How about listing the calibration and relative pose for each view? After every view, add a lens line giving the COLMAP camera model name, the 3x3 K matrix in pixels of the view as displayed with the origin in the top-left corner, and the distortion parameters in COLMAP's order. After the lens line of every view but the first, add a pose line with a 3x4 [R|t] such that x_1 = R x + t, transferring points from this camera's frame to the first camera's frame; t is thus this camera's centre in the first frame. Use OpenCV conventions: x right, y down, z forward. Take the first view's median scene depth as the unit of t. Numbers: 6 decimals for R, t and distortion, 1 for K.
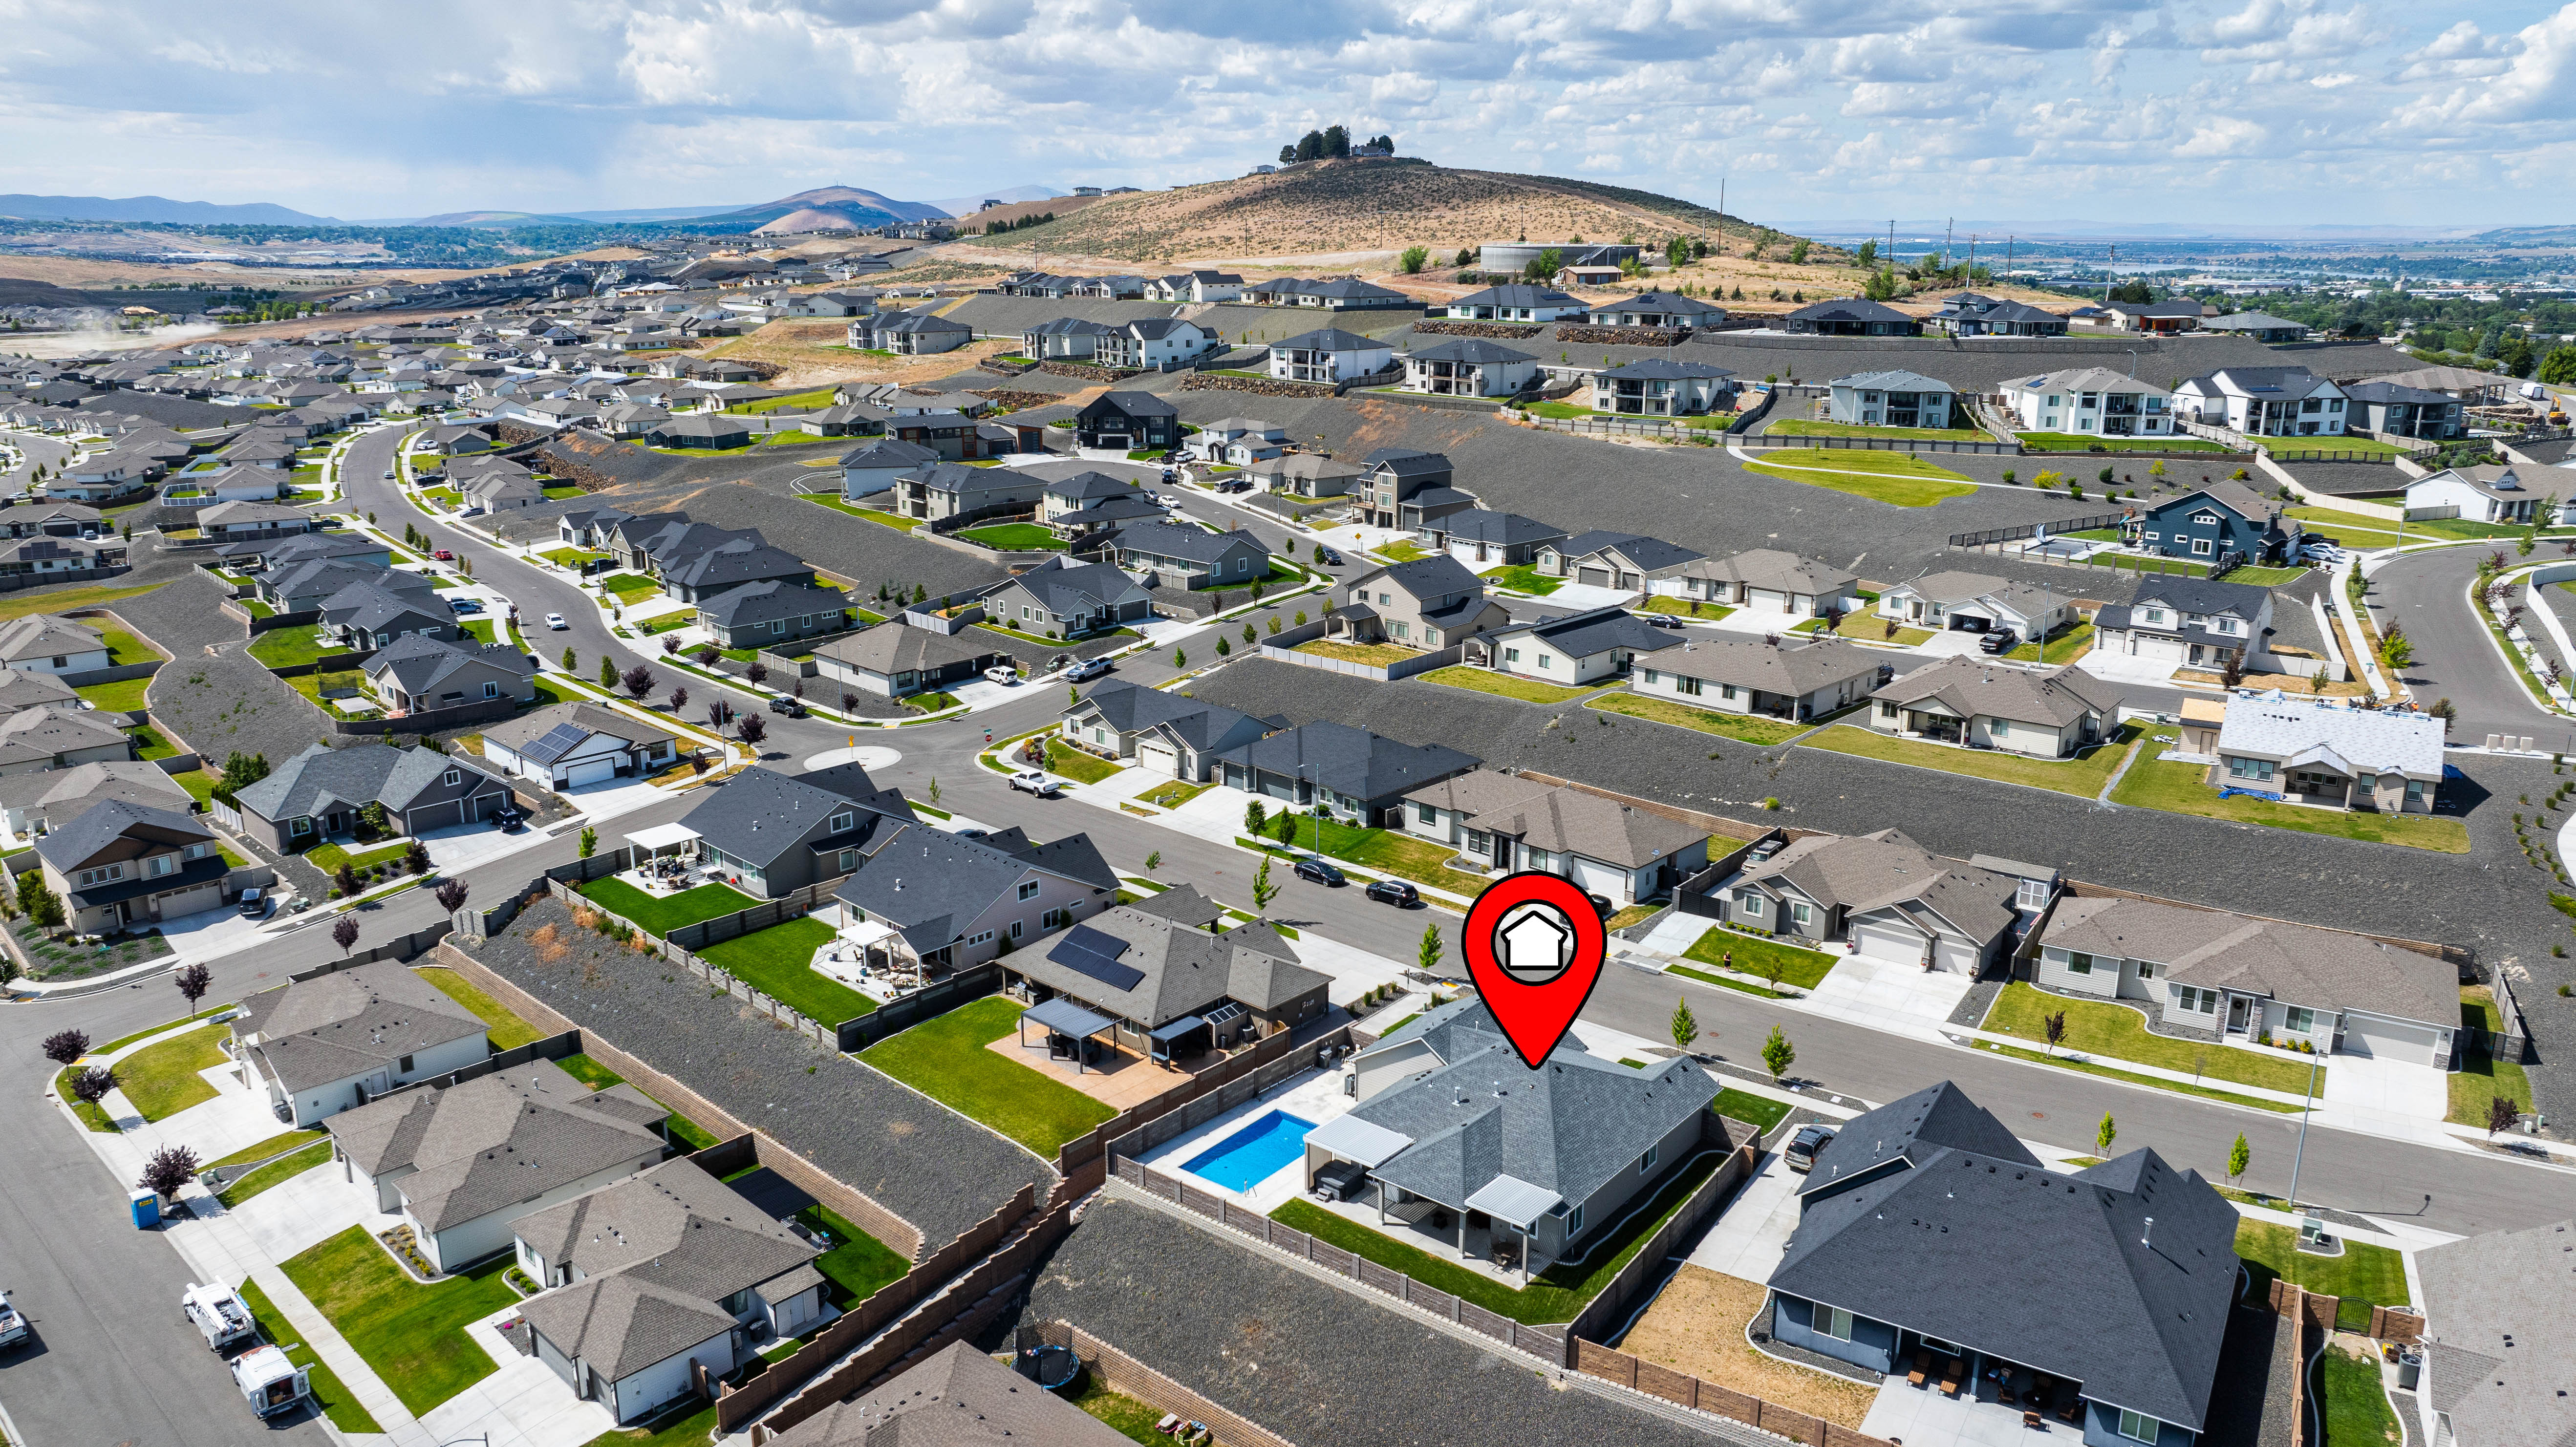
lens RADIAL K [[1828.6, 0, 1290.2], [0, 1828.6, 727.9], [0, 0, 1]] dist [-0.025832, 0.022530]
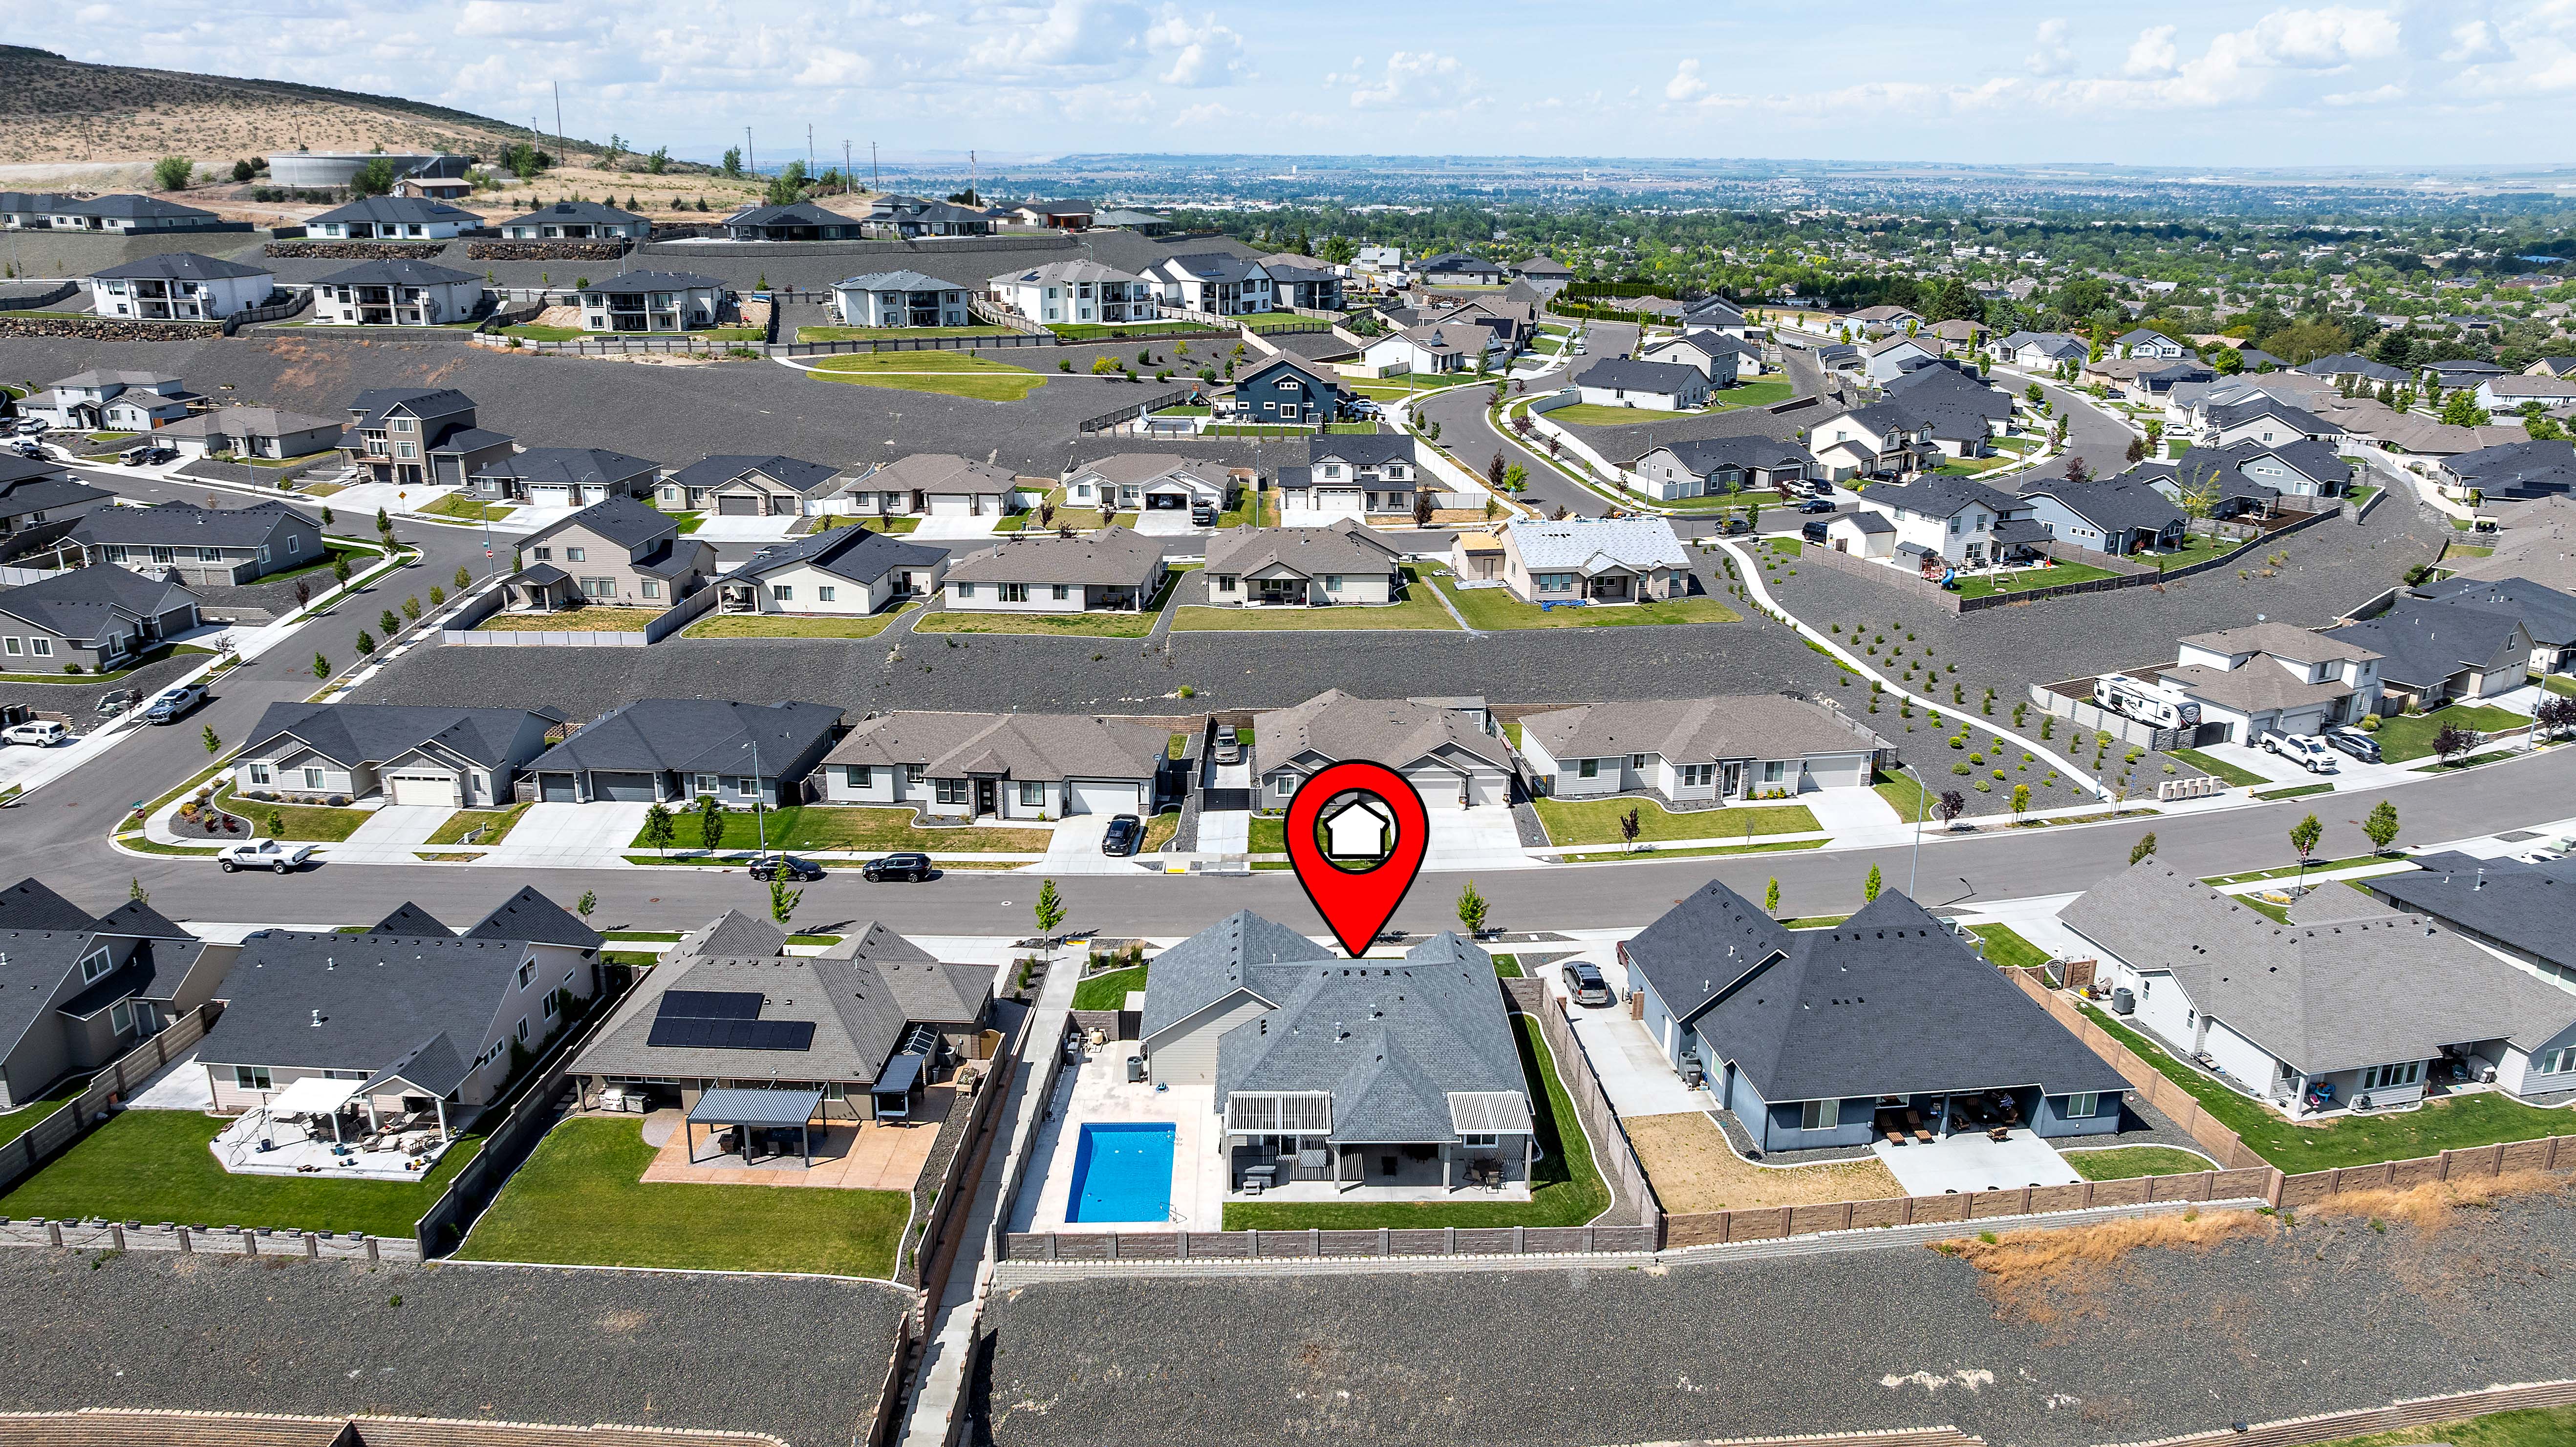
lens RADIAL K [[1828.6, 0, 1287.8], [0, 1828.6, 724.1], [0, 0, 1]] dist [-0.025832, 0.022530]
pose [[0.764438, -0.188289, 0.616589, -0.229210], [0.167415, 0.981567, 0.092184, -0.017096], [-0.622581, 0.032757, 0.781870, 0.157149]]
